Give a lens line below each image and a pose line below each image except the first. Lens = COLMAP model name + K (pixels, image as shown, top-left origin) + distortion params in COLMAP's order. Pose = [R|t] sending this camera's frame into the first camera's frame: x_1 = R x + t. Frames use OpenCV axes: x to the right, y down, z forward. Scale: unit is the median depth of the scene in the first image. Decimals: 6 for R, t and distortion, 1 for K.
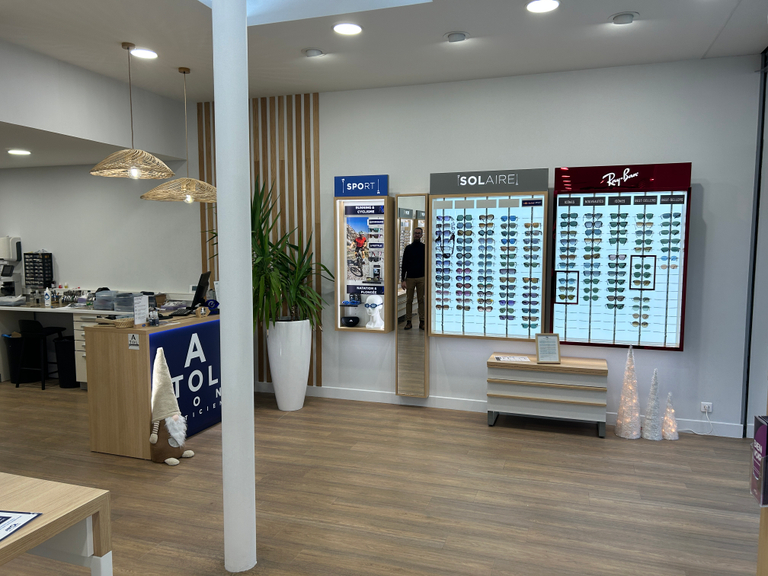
lens RADIAL K [[578.8, 0, 385.0], [0, 578.8, 289.9], [0, 0, 1]] dist [0.004625, 0.002817]
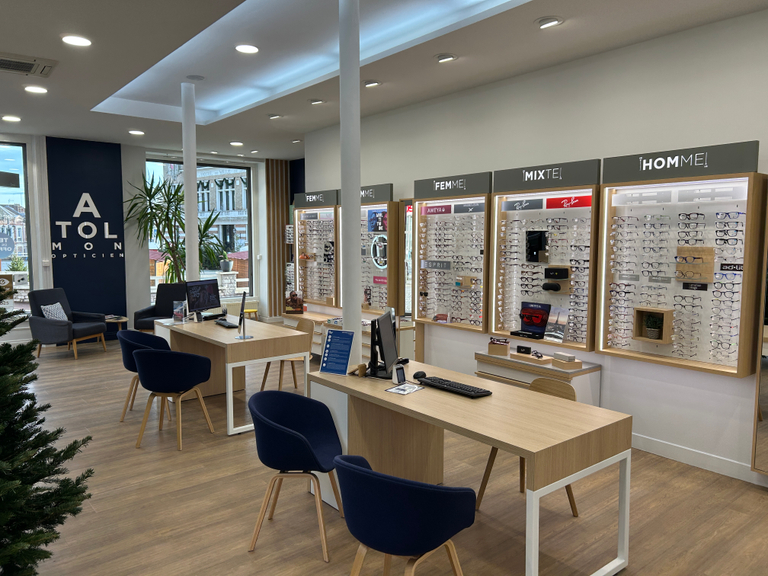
lens RADIAL K [[578.8, 0, 387.5], [0, 578.8, 291.5], [0, 0, 1]] dist [0.004625, 0.002817]
pose [[0.870066, 0.052224, -0.490161, 0.900845], [-0.048821, 0.998613, 0.019737, 0.235015], [0.490511, 0.006758, 0.871409, 0.195801]]
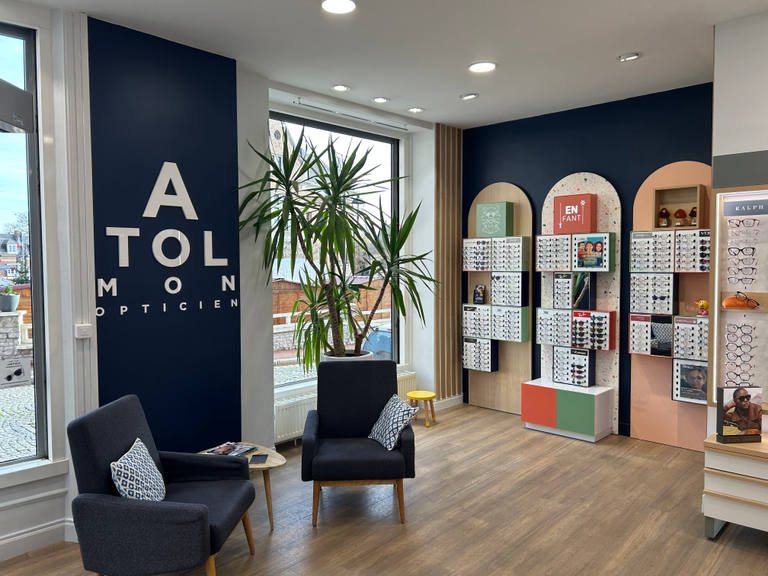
lens RADIAL K [[578.8, 0, 380.5], [0, 578.8, 284.0], [0, 0, 1]] dist [0.004625, 0.002817]
pose [[0.929249, 0.011912, -0.369263, 0.068638], [-0.026812, 0.999019, -0.035245, 0.205194], [0.368481, 0.042652, 0.928656, 0.552107]]
